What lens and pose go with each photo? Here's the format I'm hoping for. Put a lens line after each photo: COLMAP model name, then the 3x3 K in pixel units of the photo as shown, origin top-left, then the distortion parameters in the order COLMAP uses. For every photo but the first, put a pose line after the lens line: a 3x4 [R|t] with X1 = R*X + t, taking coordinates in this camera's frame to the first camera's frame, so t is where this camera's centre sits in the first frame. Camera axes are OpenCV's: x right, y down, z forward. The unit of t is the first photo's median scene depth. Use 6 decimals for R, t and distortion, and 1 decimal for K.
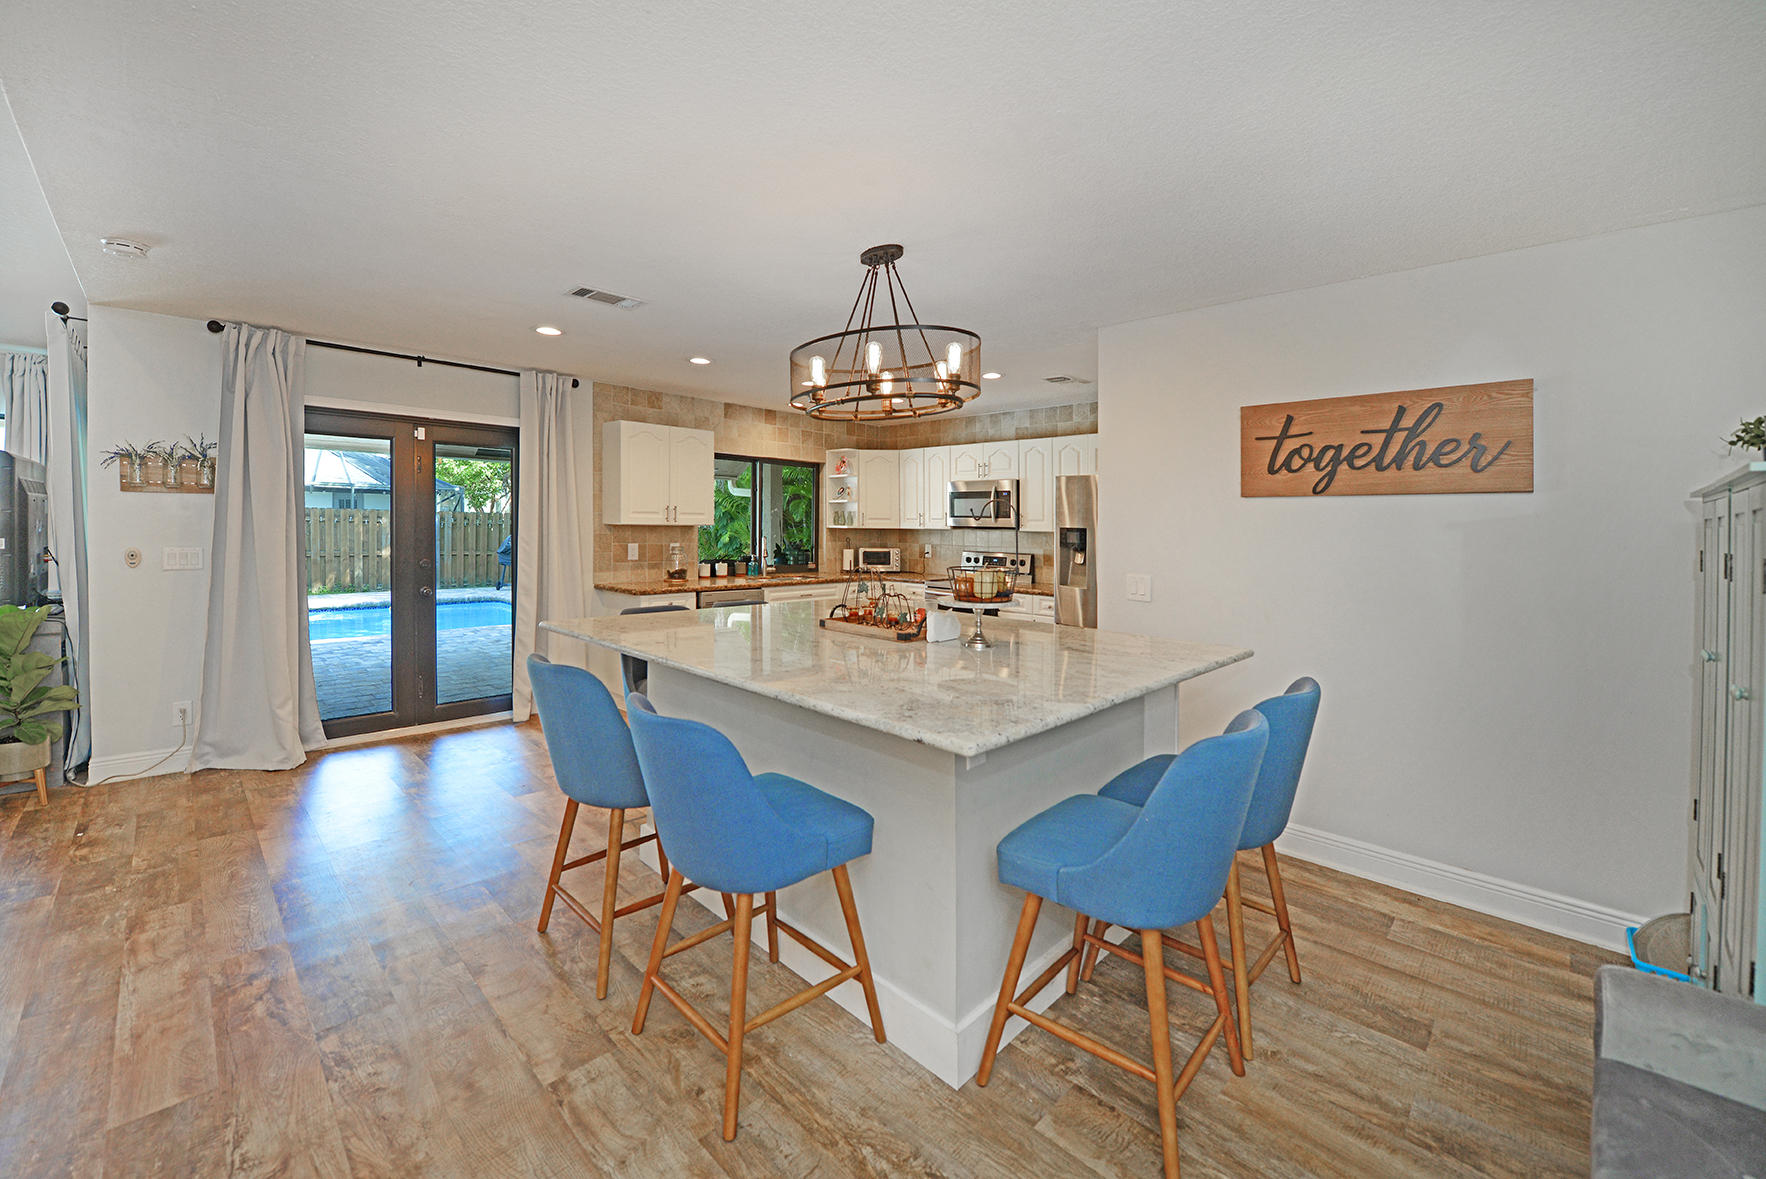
lens RADIAL K [[701.9, 0, 880.1], [0, 701.9, 536.3], [0, 0, 1]] dist [-0.002183, -0.000335]
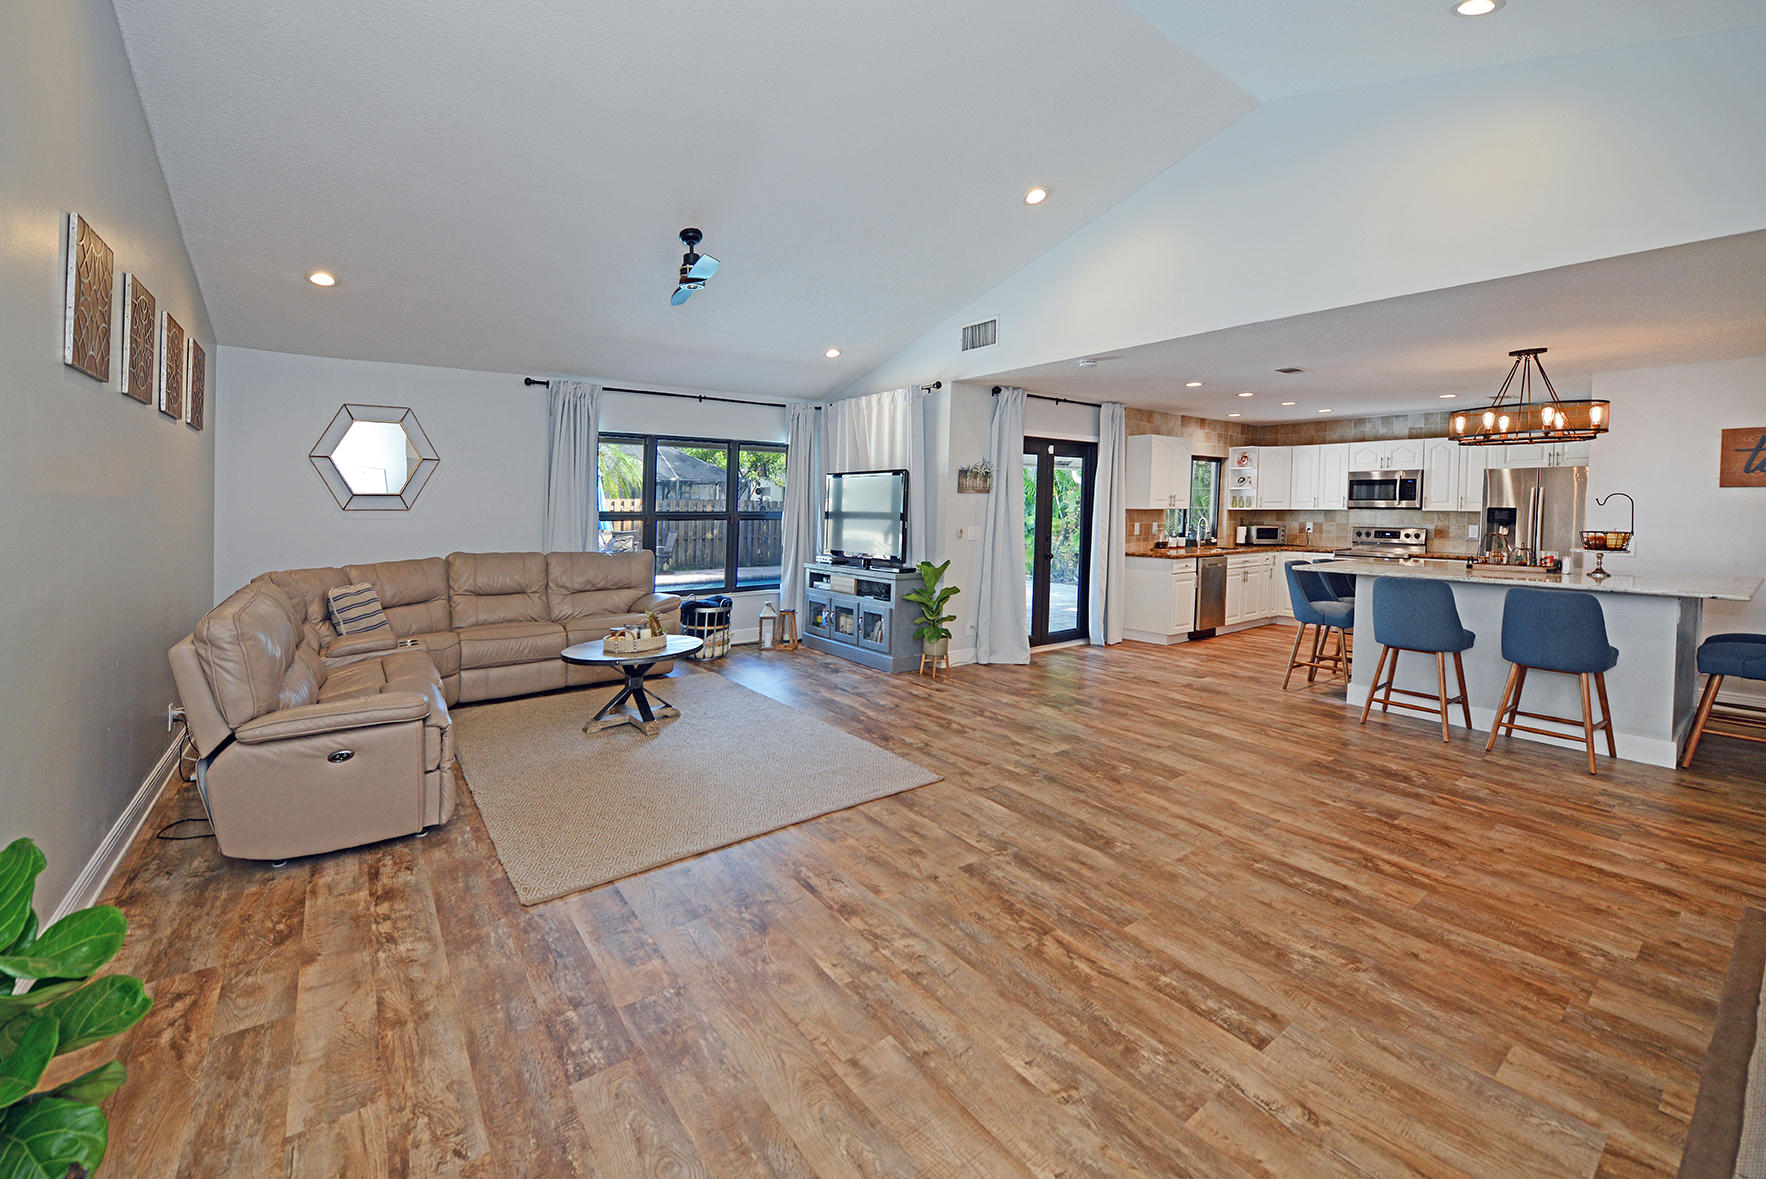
lens RADIAL K [[725.2, 0, 889.1], [0, 725.2, 560.7], [0, 0, 1]] dist [-0.021977, 0.000132]
pose [[0.989250, -0.003680, -0.146186, -0.719530], [0.012117, 0.998308, 0.056866, -0.002841], [0.145729, -0.058026, 0.987621, -0.546127]]
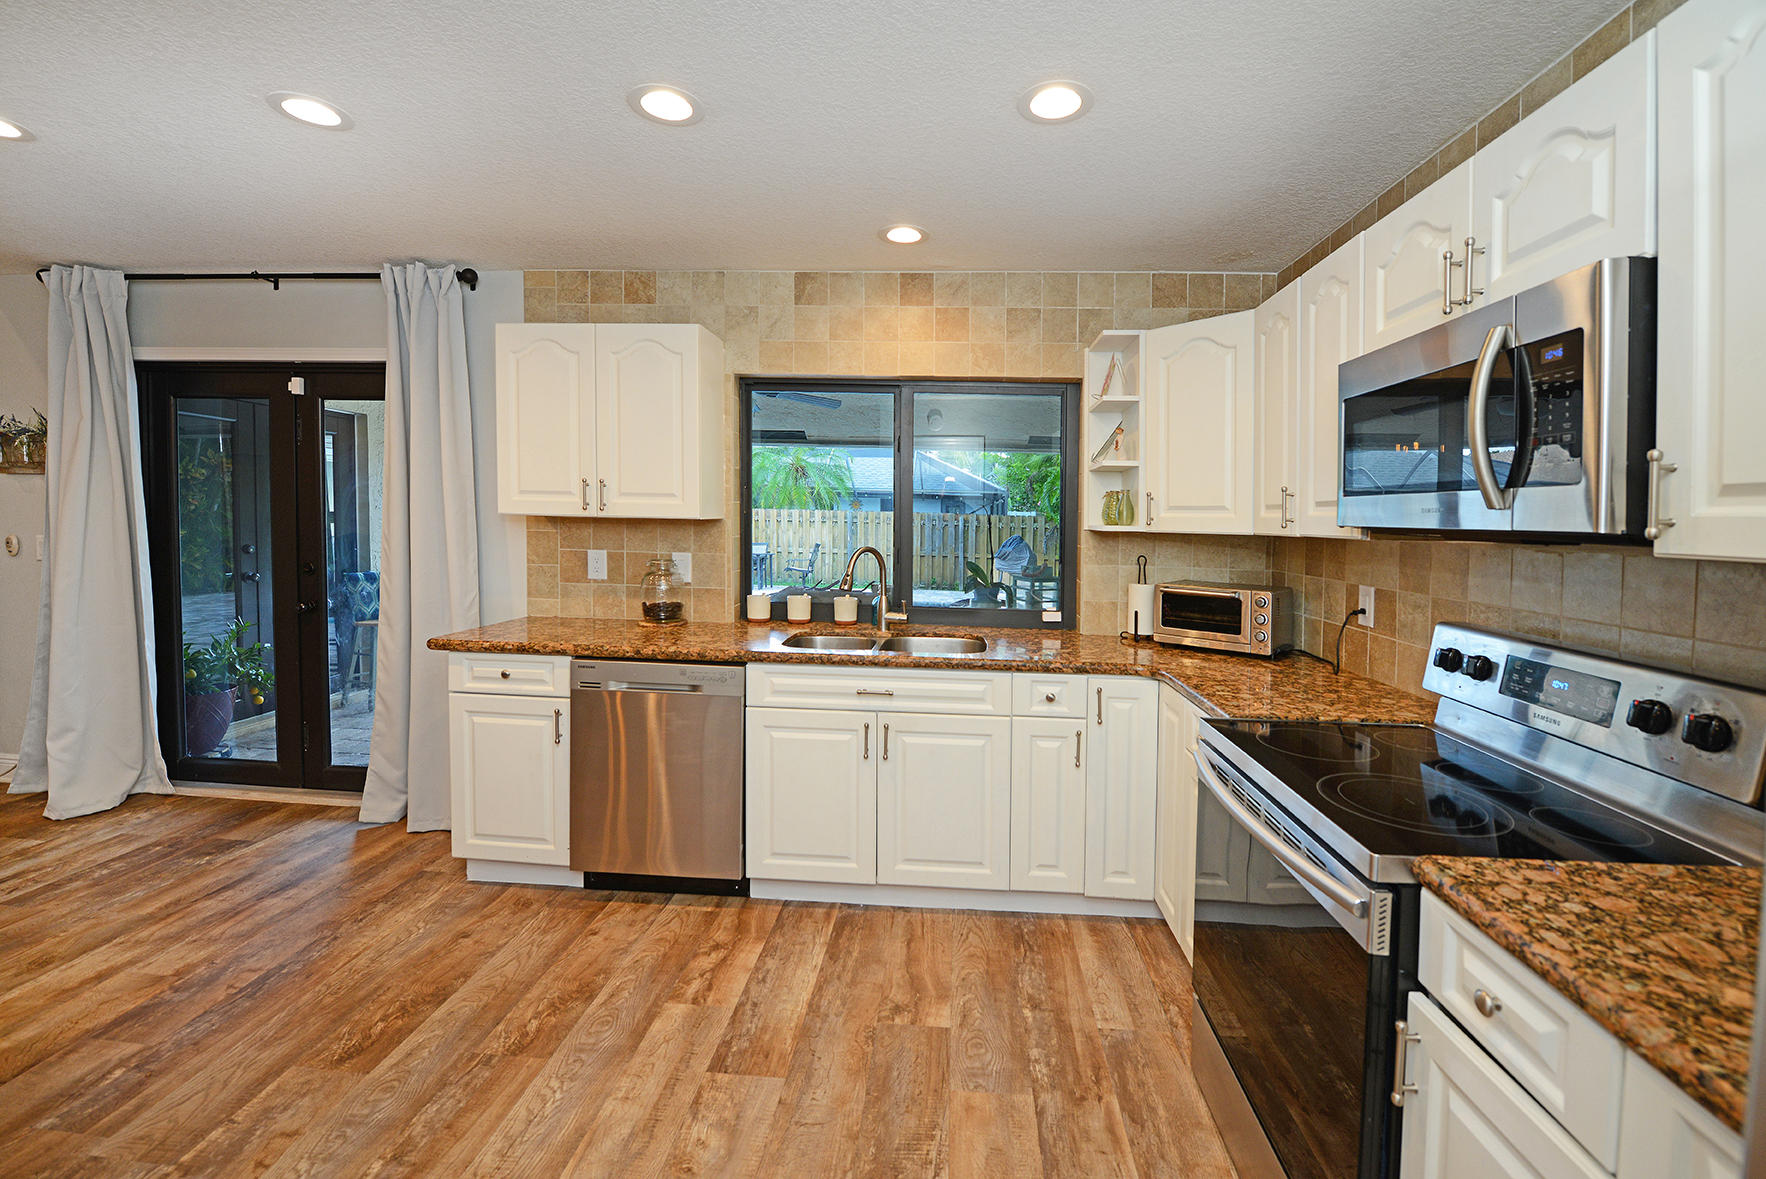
lens RADIAL K [[707.7, 0, 888.6], [0, 707.7, 543.4], [0, 0, 1]] dist [-0.002897, -0.000349]
pose [[0.638739, 0.026269, -0.768975, 0.266642], [-0.025594, 0.999589, 0.012887, -0.010327], [0.768998, 0.011449, 0.639149, 0.939527]]
